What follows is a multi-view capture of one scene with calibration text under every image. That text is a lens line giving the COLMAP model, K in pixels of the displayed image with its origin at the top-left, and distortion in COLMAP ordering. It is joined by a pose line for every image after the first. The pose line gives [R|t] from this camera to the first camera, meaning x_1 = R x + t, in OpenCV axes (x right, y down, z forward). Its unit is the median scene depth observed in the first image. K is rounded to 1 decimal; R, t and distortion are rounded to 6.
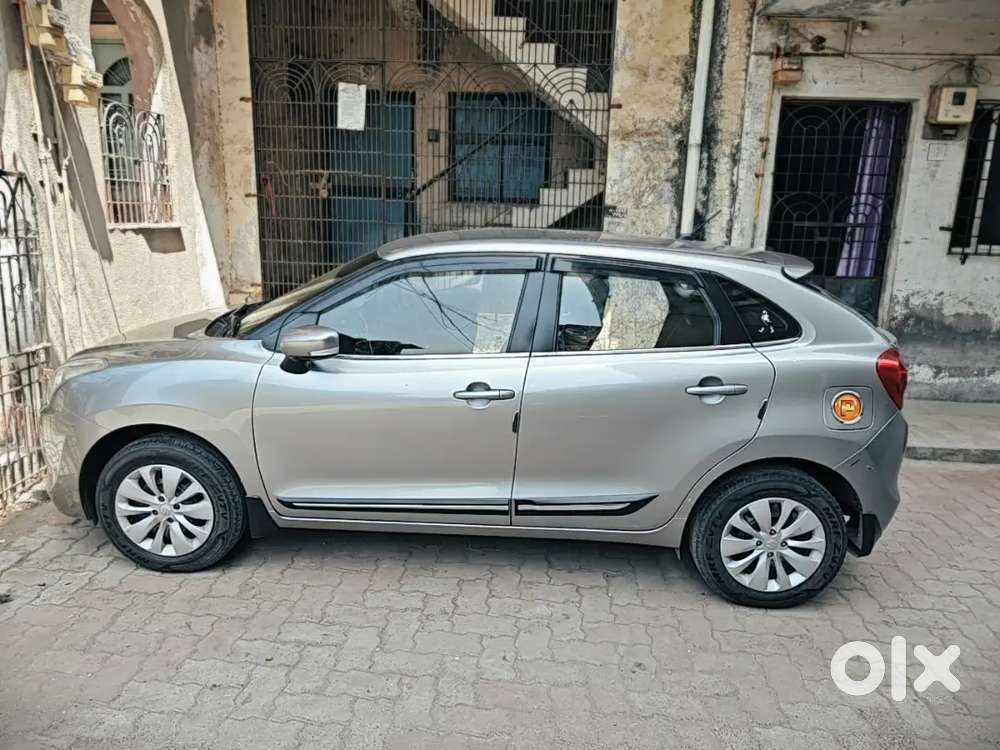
lens RADIAL K [[690.0, 0, 498.8], [0, 690.0, 373.5], [0, 0, 1]] dist [0.033138, -0.032136]
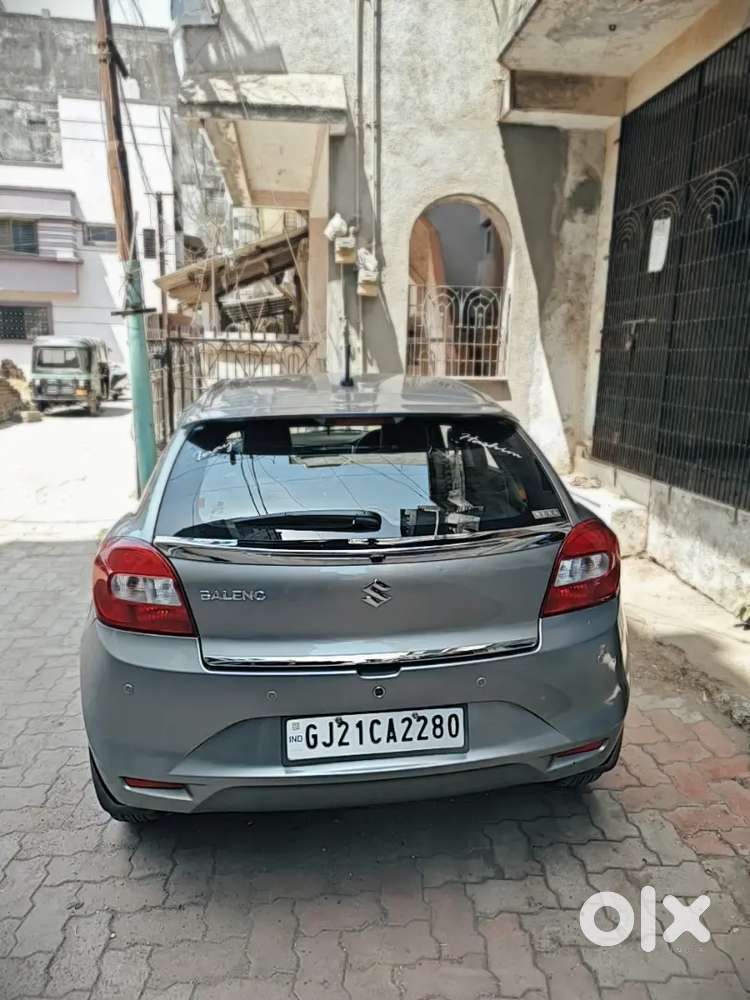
lens RADIAL K [[690.0, 0, 375.7], [0, 690.0, 503.6], [0, 0, 1]] dist [0.033138, -0.032136]
pose [[0.166421, 0.177311, -0.969982, 0.678947], [-0.232015, 0.963123, 0.136250, -0.115538], [0.958370, 0.202376, 0.201422, 0.585156]]
